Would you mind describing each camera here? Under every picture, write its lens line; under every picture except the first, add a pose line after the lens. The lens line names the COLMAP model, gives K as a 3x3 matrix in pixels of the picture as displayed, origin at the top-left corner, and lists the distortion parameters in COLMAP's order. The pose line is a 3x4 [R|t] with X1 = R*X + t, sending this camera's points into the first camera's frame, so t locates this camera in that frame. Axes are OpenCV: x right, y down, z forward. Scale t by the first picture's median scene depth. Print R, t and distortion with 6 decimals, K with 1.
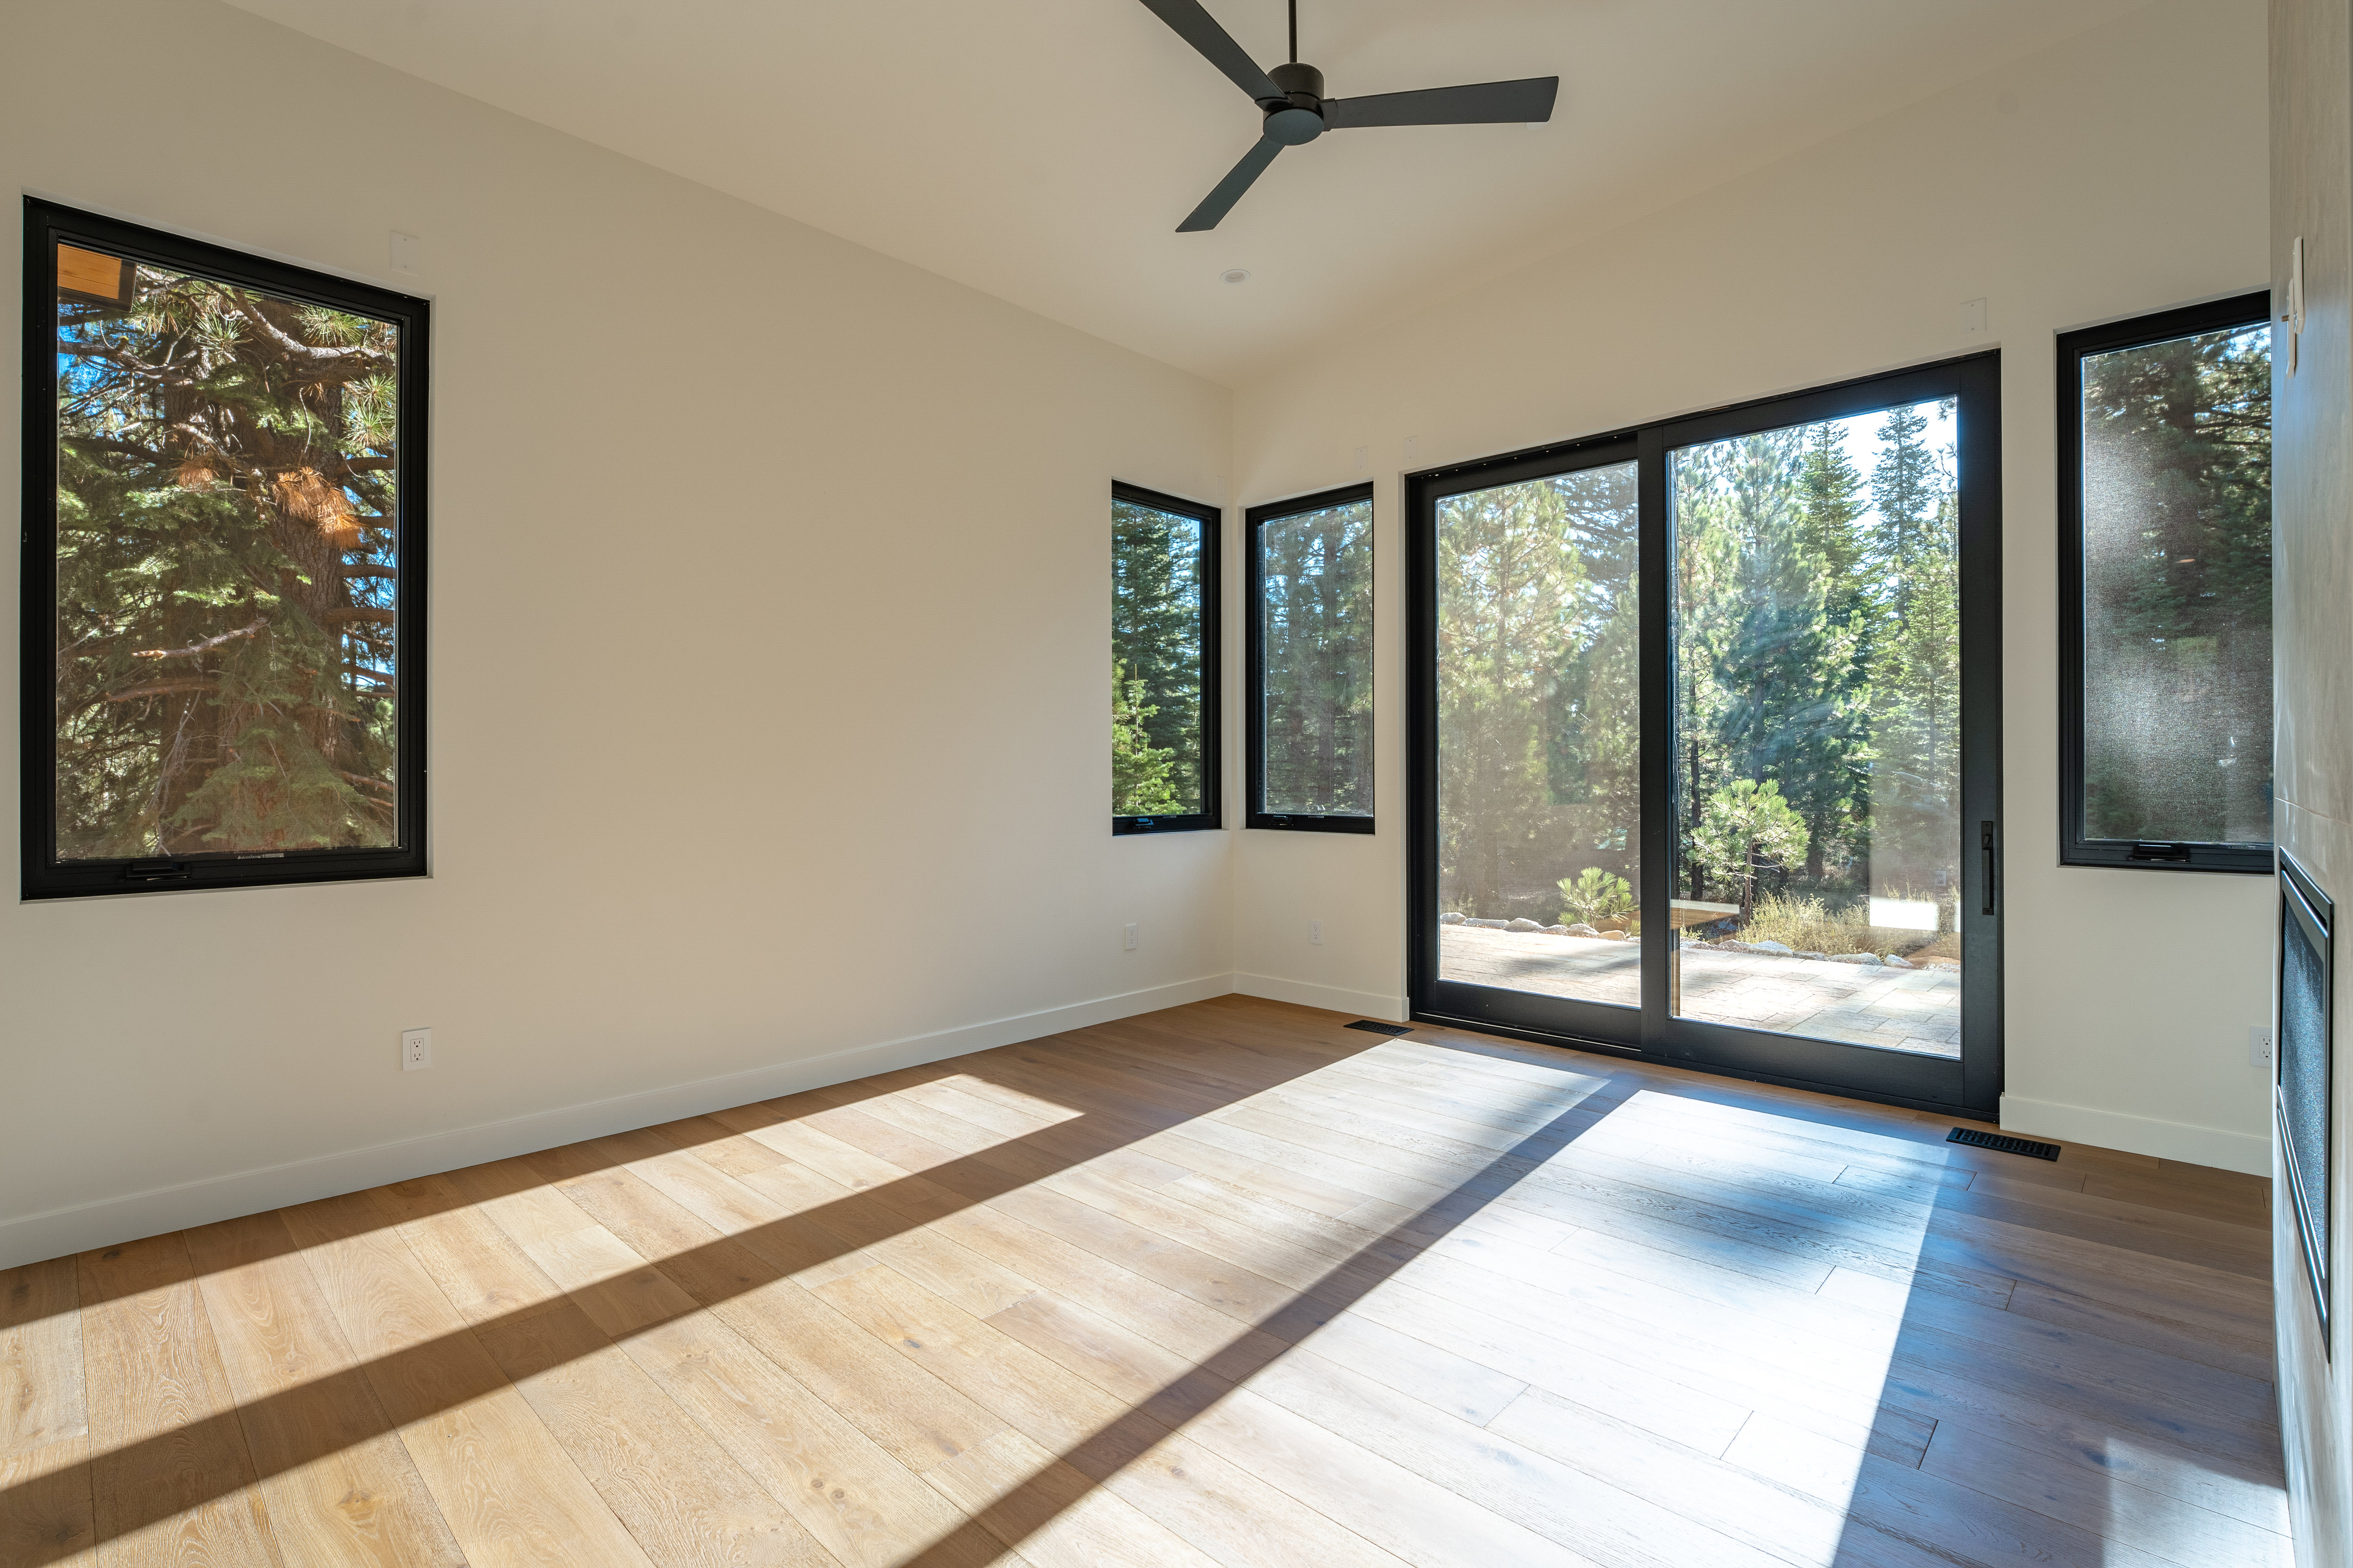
lens RADIAL K [[1096.4, 0, 1176.5], [0, 1096.4, 784.0], [0, 0, 1]] dist [-0.000821, -0.000040]
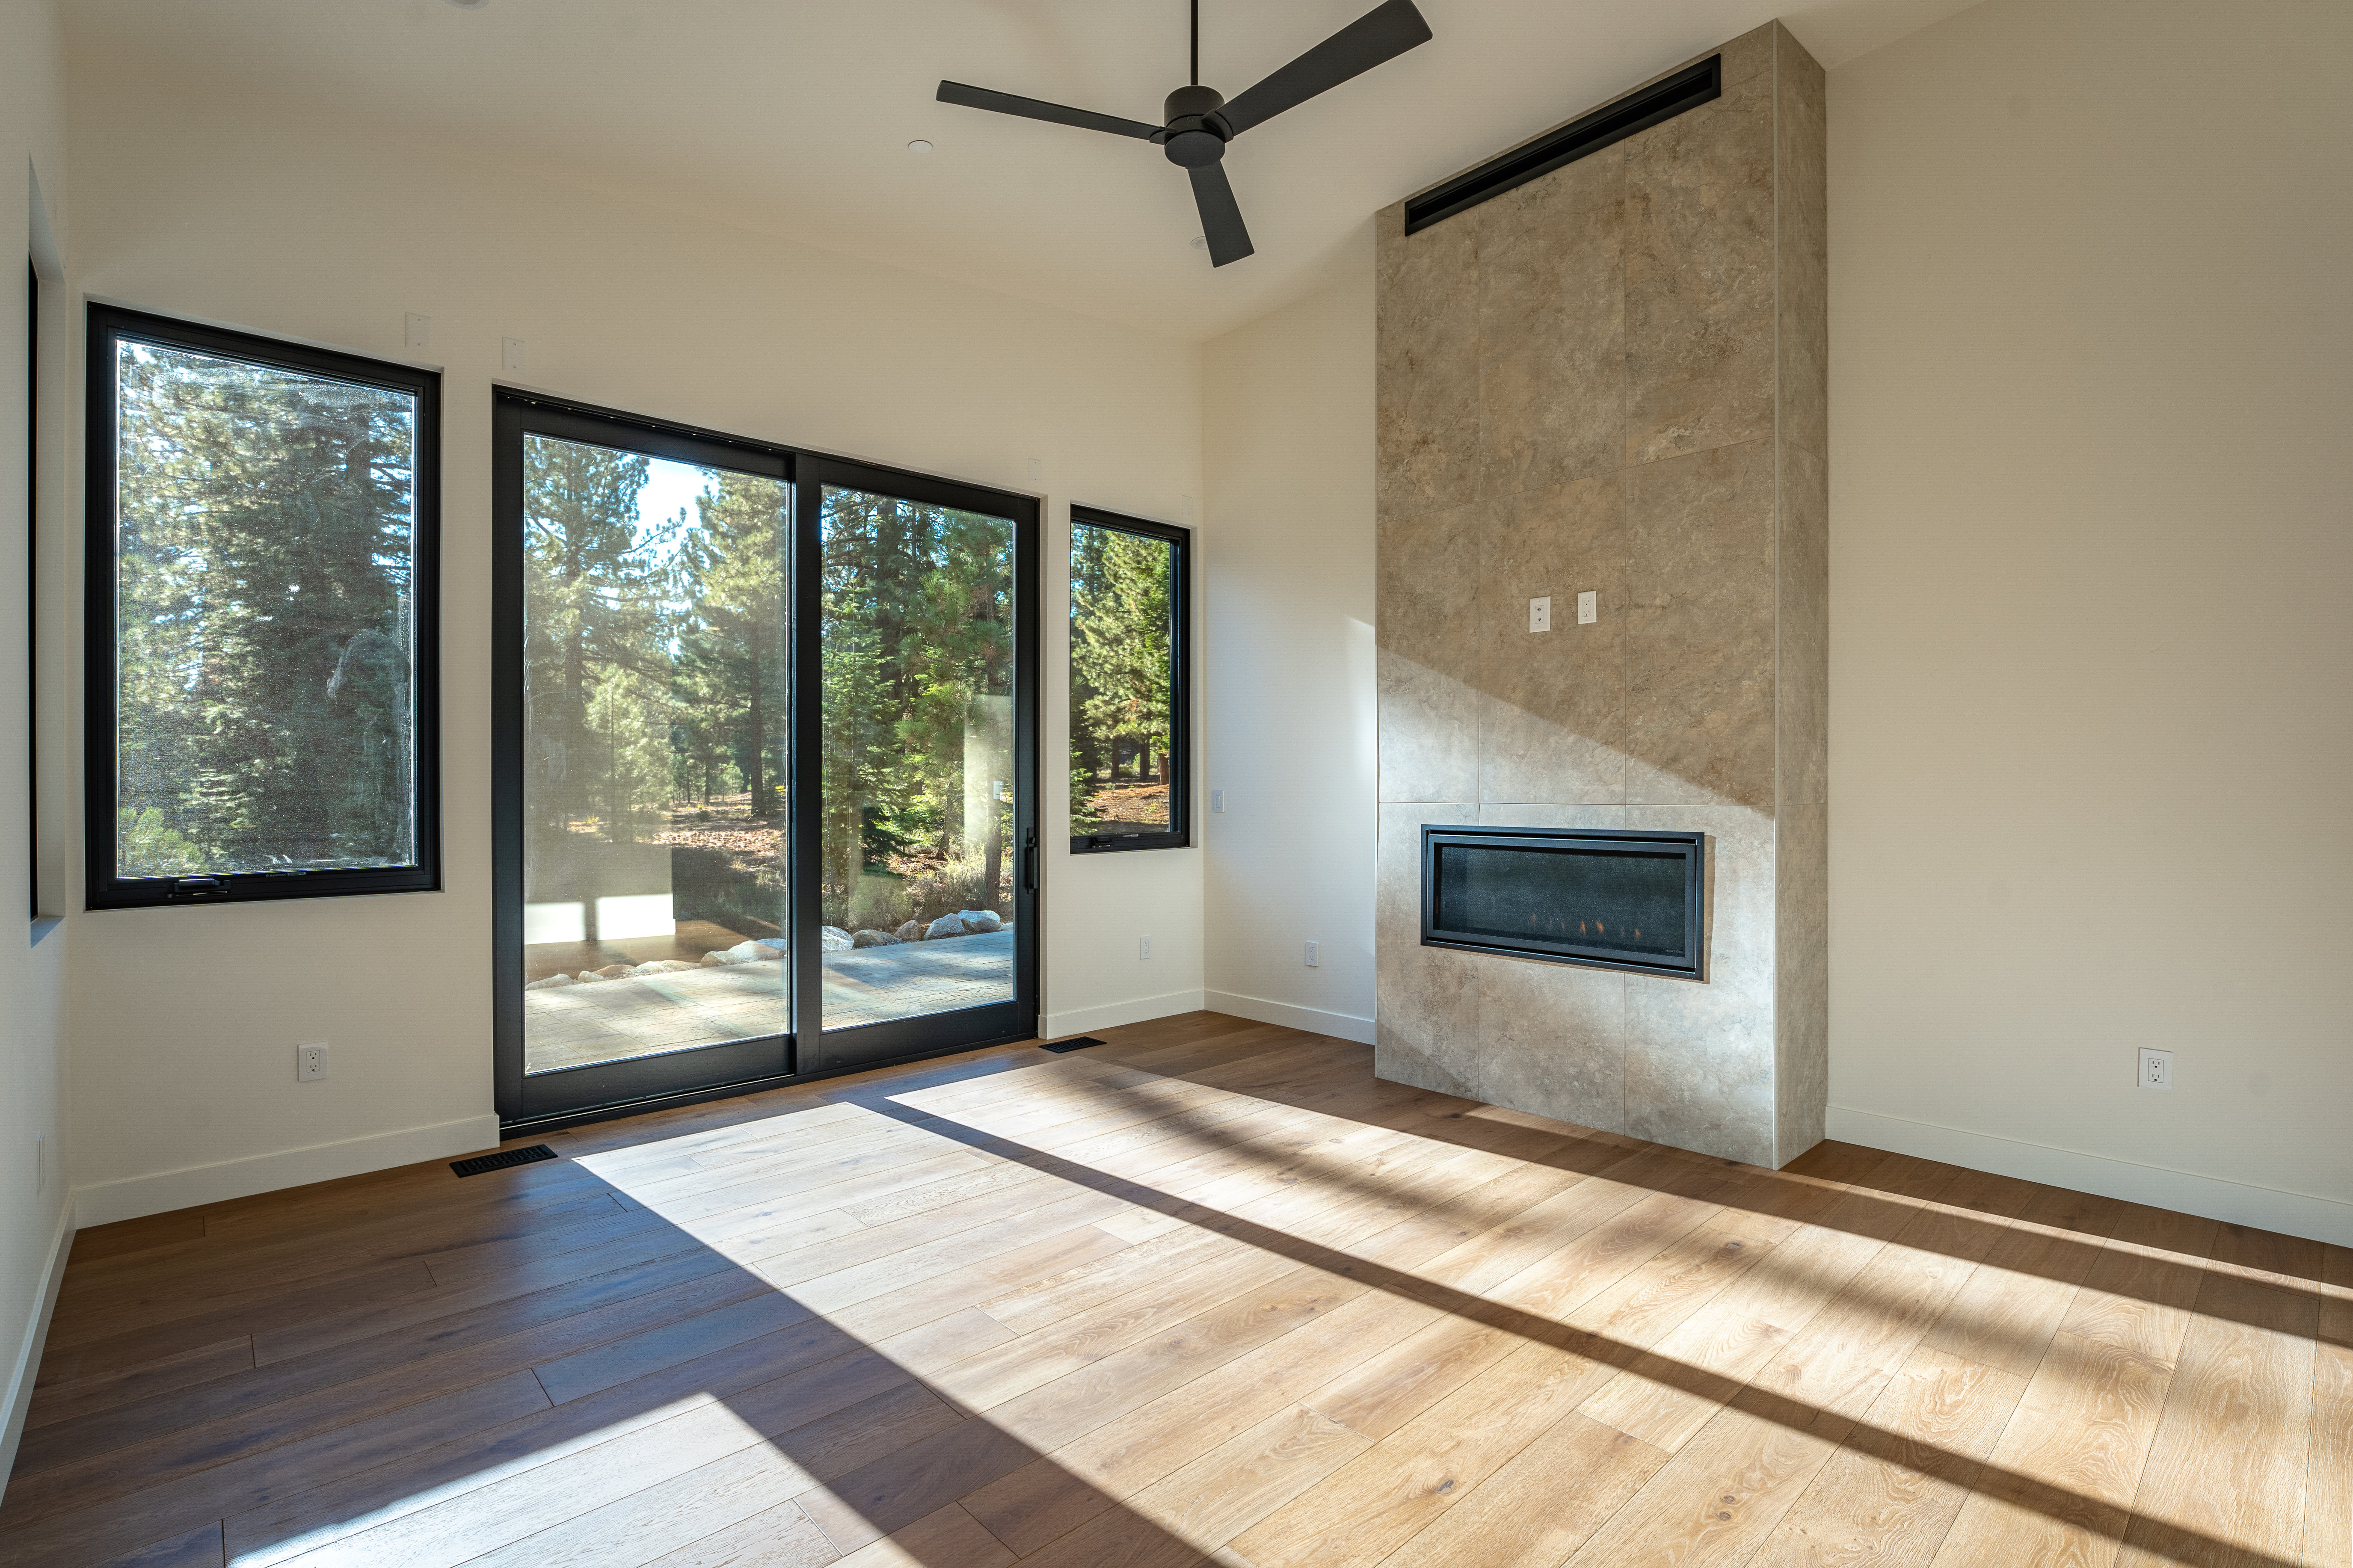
lens RADIAL K [[1110.4, 0, 1176.5], [0, 1110.4, 784.0], [0, 0, 1]] dist [0.014185, -0.000134]
pose [[0.078005, -0.001762, 0.996951, -0.595047], [0.013486, 0.999909, 0.000712, -0.019202], [-0.996862, 0.013389, 0.078021, 0.601001]]
